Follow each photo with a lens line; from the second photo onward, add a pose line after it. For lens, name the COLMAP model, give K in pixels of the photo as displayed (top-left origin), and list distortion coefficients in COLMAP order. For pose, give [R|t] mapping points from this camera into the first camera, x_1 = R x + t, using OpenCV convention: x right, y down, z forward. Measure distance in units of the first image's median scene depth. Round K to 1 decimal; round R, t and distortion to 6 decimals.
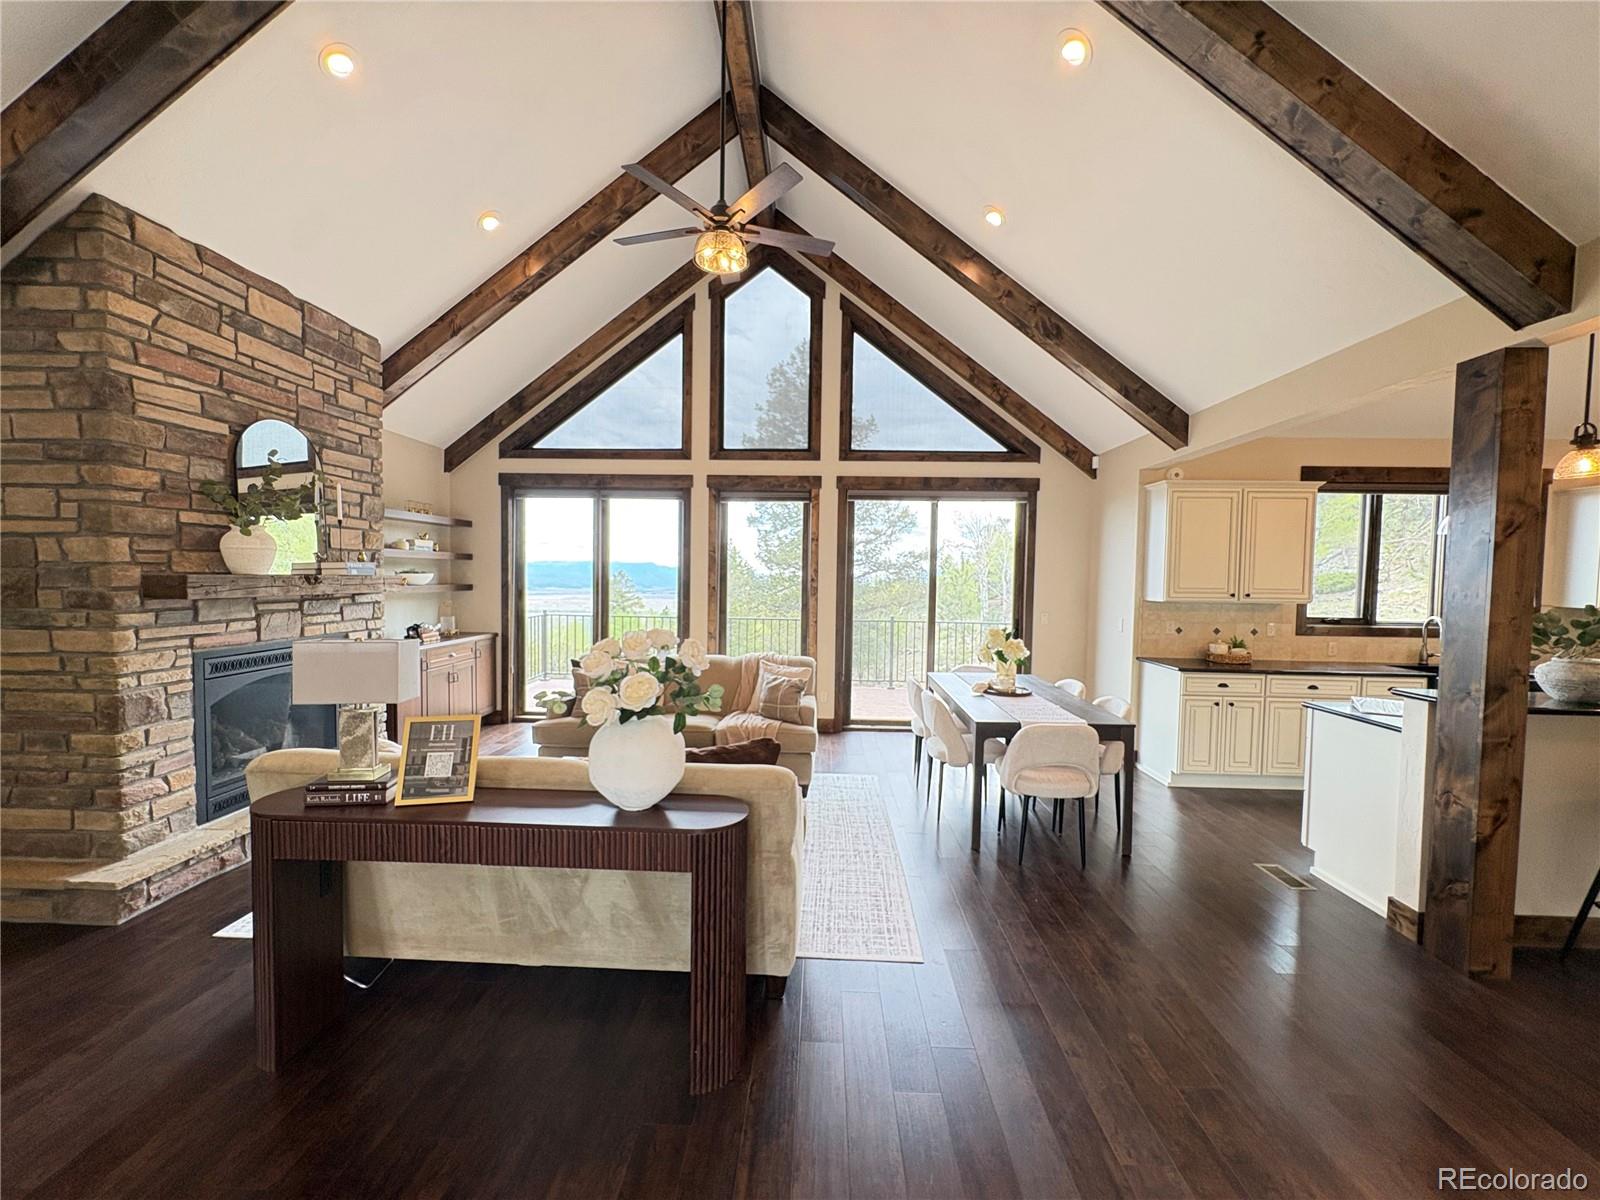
lens RADIAL K [[635.2, 0, 798.0], [0, 635.2, 601.9], [0, 0, 1]] dist [-0.000983, 0.000283]
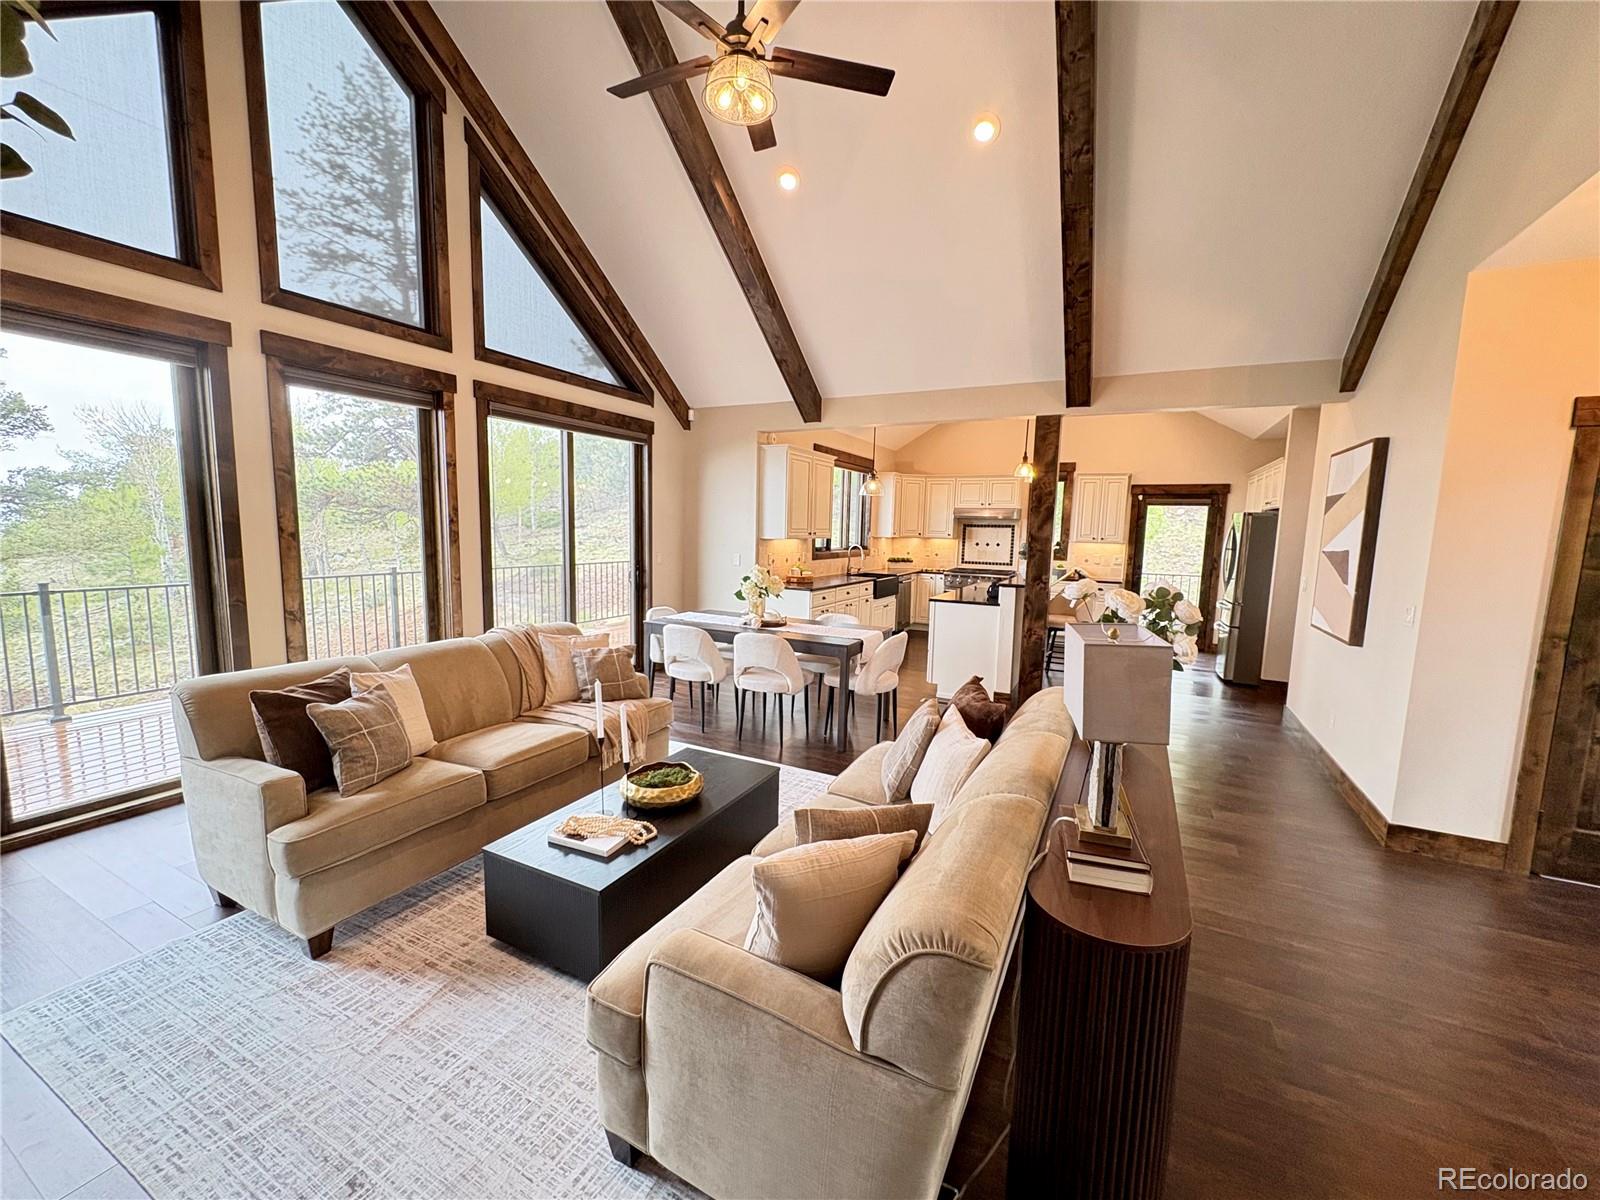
lens RADIAL K [[635.2, 0, 798.9], [0, 635.2, 600.7], [0, 0, 1]] dist [-0.000983, 0.000283]
pose [[0.424891, -0.112097, 0.898277, -0.560209], [0.023095, 0.993323, 0.113034, -0.021247], [-0.904950, -0.027282, 0.424642, 0.402657]]
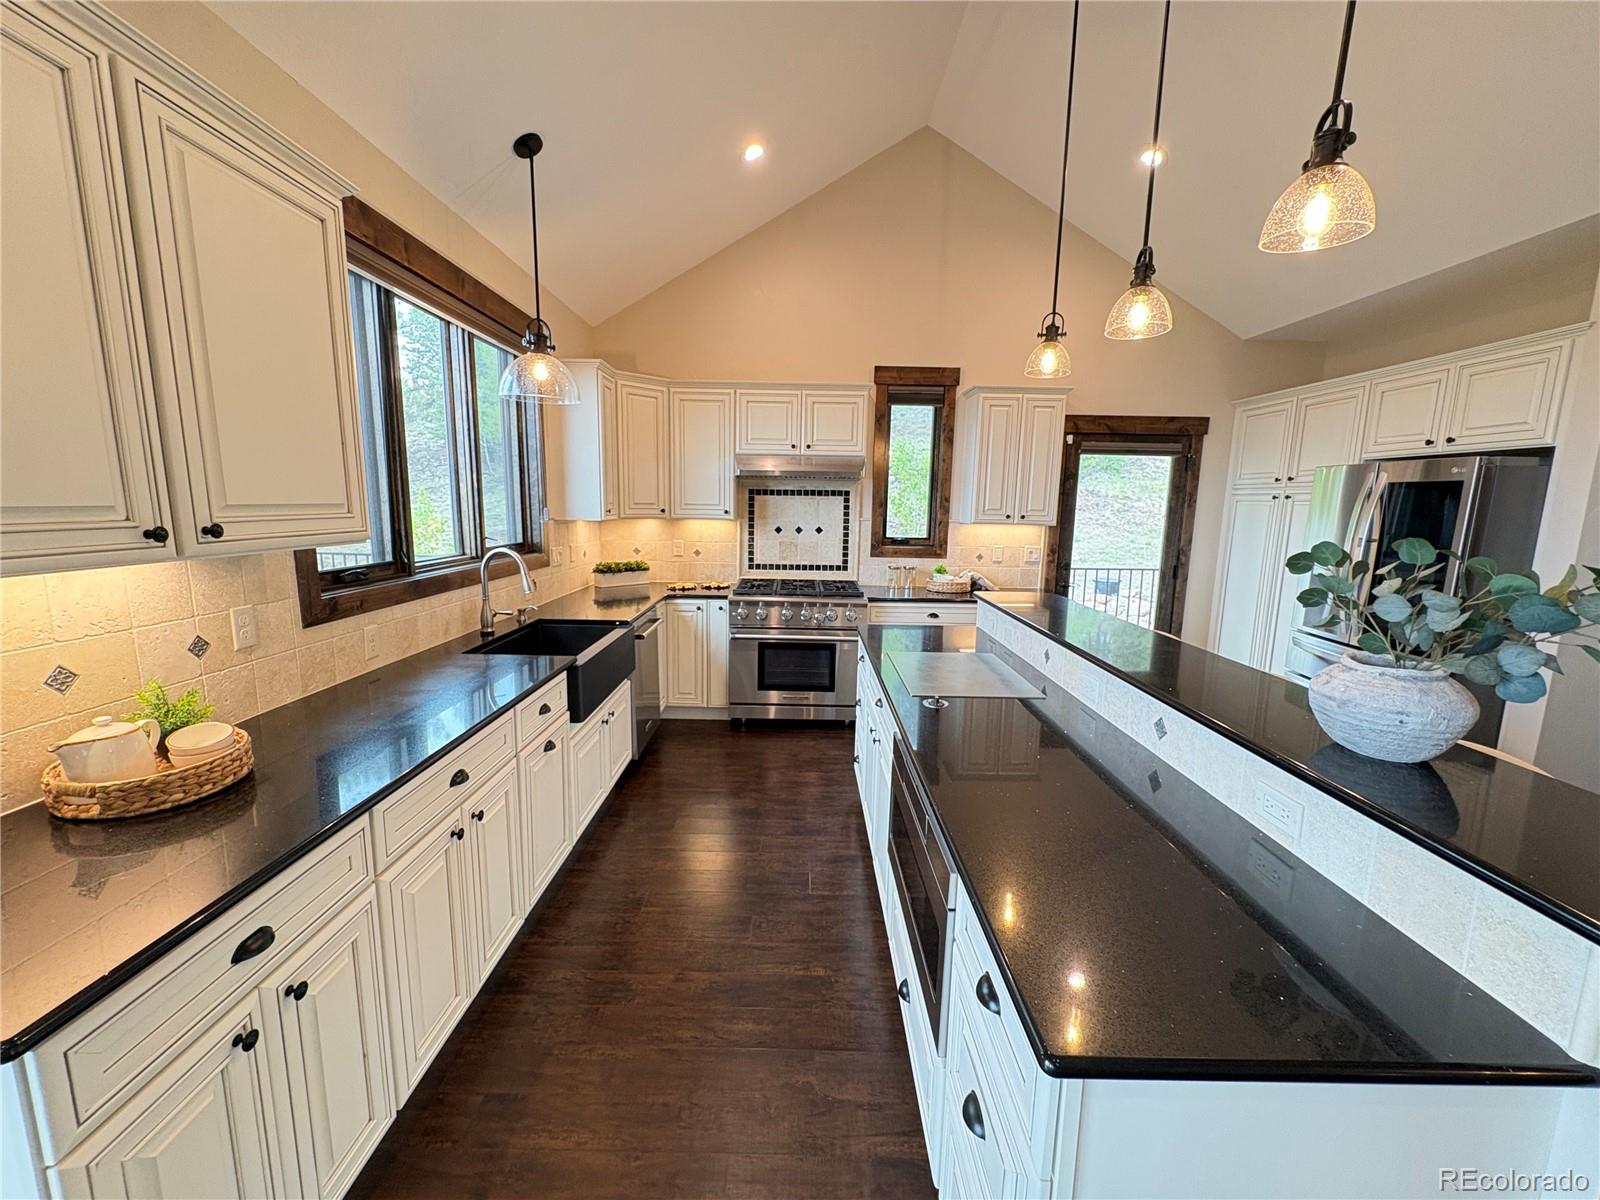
lens RADIAL K [[635.2, 0, 798.0], [0, 635.2, 600.4], [0, 0, 1]] dist [-0.000983, 0.000283]
pose [[-0.035814, -0.170795, 0.984656, 0.412822], [0.024986, 0.984827, 0.171733, -0.019882], [-0.999046, 0.030753, -0.031003, 0.724639]]
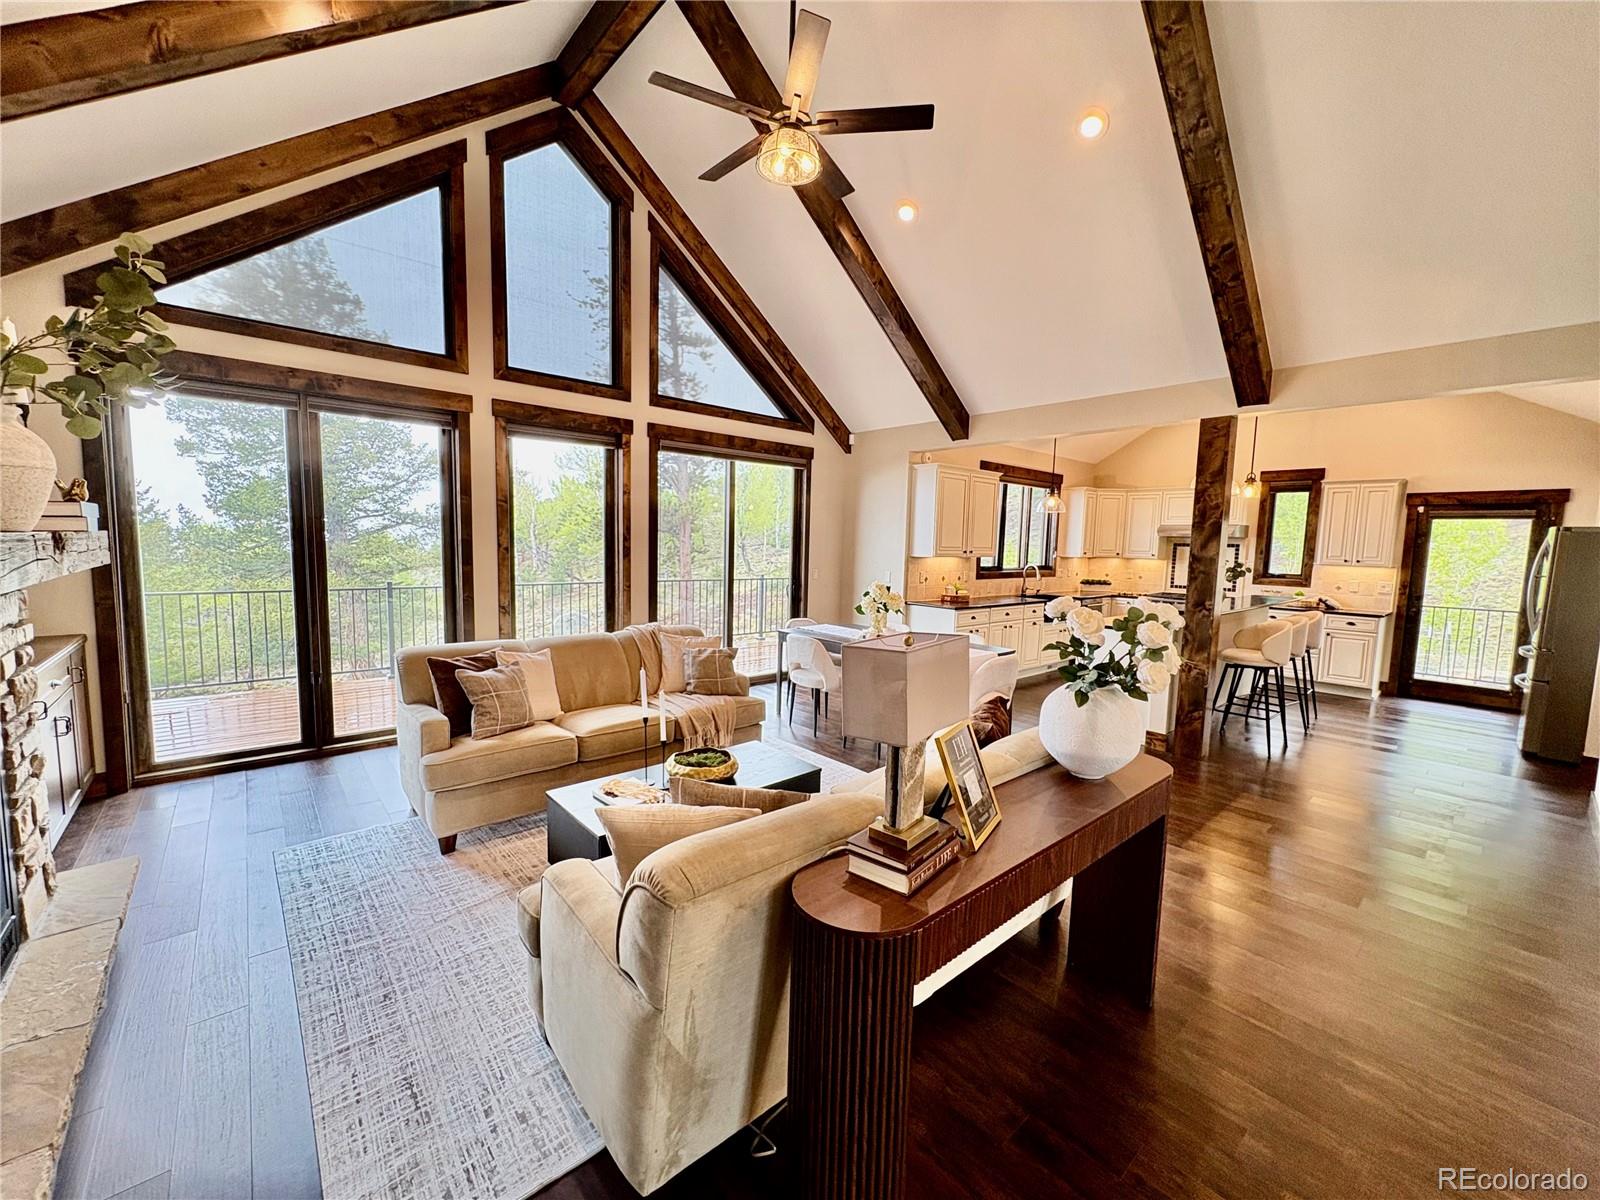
lens RADIAL K [[635.2, 0, 799.2], [0, 635.2, 600.6], [0, 0, 1]] dist [-0.000983, 0.000283]
pose [[0.726489, -0.063562, 0.684232, -0.490323], [0.017029, 0.997072, 0.074543, -0.013346], [-0.686967, -0.042502, 0.725444, 0.232988]]
